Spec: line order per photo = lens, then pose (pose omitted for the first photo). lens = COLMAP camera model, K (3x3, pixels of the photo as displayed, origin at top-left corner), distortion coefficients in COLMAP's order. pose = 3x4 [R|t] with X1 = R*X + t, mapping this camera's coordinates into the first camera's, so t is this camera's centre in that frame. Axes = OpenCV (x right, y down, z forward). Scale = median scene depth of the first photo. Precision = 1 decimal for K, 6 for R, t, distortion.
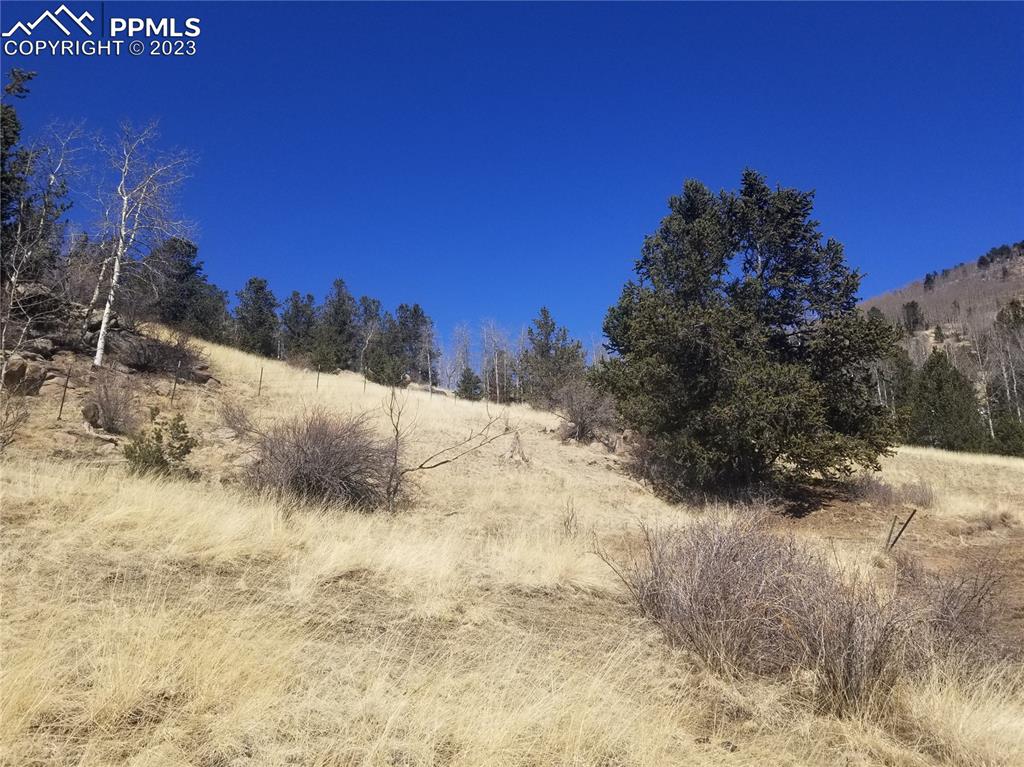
lens RADIAL K [[764.6, 0, 515.8], [0, 764.6, 365.5], [0, 0, 1]] dist [0.096904, -0.200186]
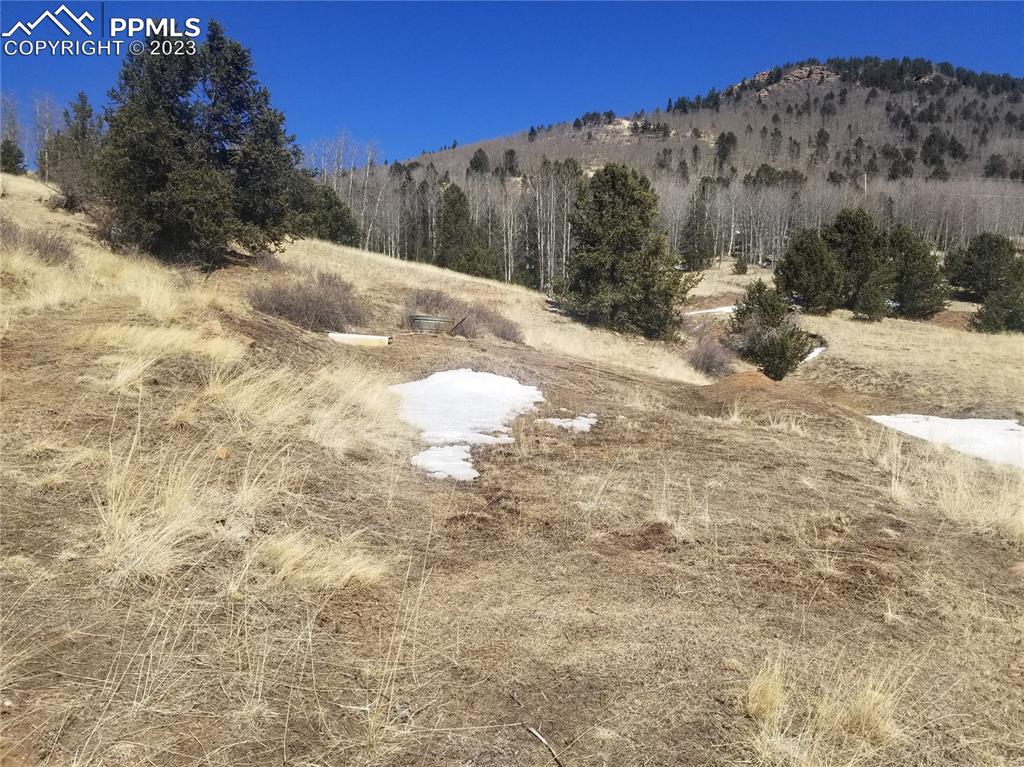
lens RADIAL K [[781.9, 0, 513.9], [0, 781.9, 356.1], [0, 0, 1]] dist [0.004079, -0.043738]
pose [[0.885455, 0.044211, 0.462618, 0.151975], [-0.144524, 0.972300, 0.183701, -0.010519], [-0.441682, -0.229518, 0.867317, -0.489215]]
